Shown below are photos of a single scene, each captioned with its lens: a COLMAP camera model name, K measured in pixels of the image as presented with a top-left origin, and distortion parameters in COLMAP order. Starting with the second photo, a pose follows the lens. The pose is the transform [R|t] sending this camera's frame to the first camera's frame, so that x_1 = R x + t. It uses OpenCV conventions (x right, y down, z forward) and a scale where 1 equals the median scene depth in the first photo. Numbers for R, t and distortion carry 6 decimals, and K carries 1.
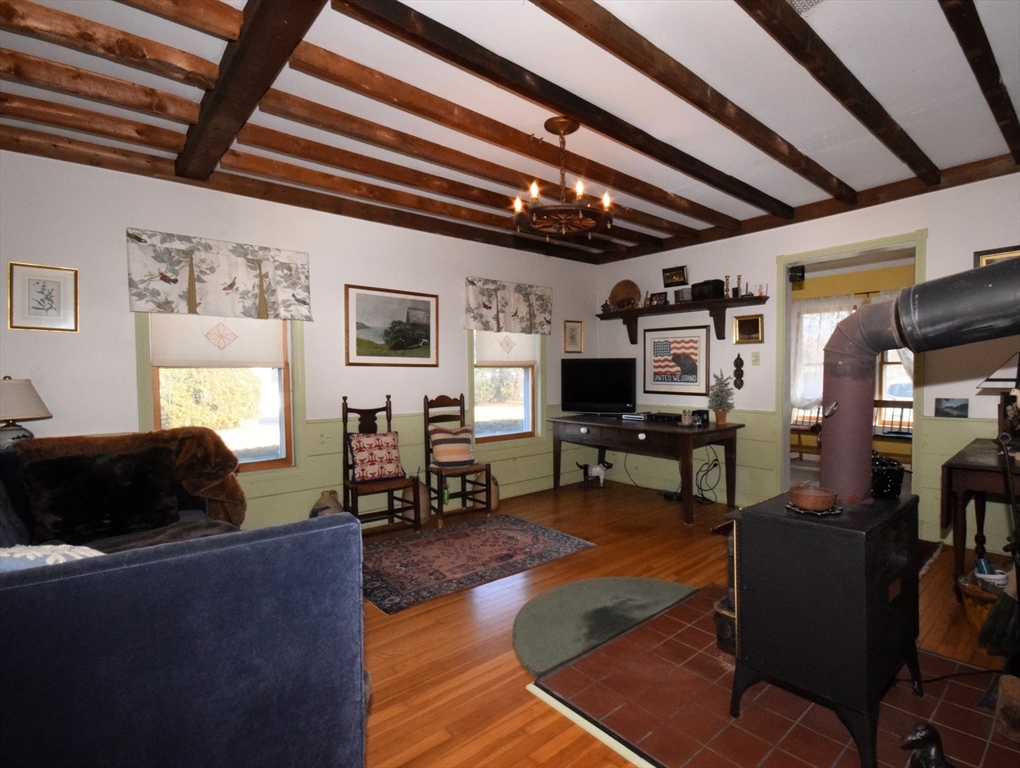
lens RADIAL K [[502.9, 0, 574.6], [0, 502.9, 389.9], [0, 0, 1]] dist [-0.020634, -0.001068]
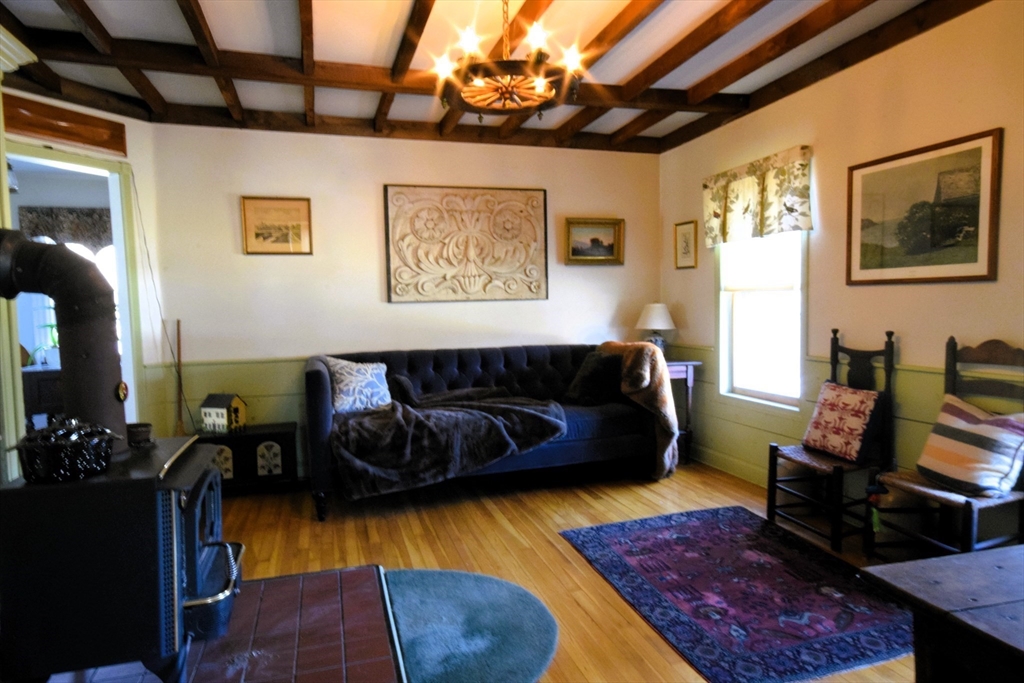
lens RADIAL K [[643.0, 0, 515.2], [0, 643.0, 343.9], [0, 0, 1]] dist [0.014300, 0.019521]
pose [[-0.452637, 0.066575, -0.889206, 0.553747], [-0.009018, 0.996816, 0.079222, -0.033832], [0.891649, 0.043878, -0.450595, 0.982498]]
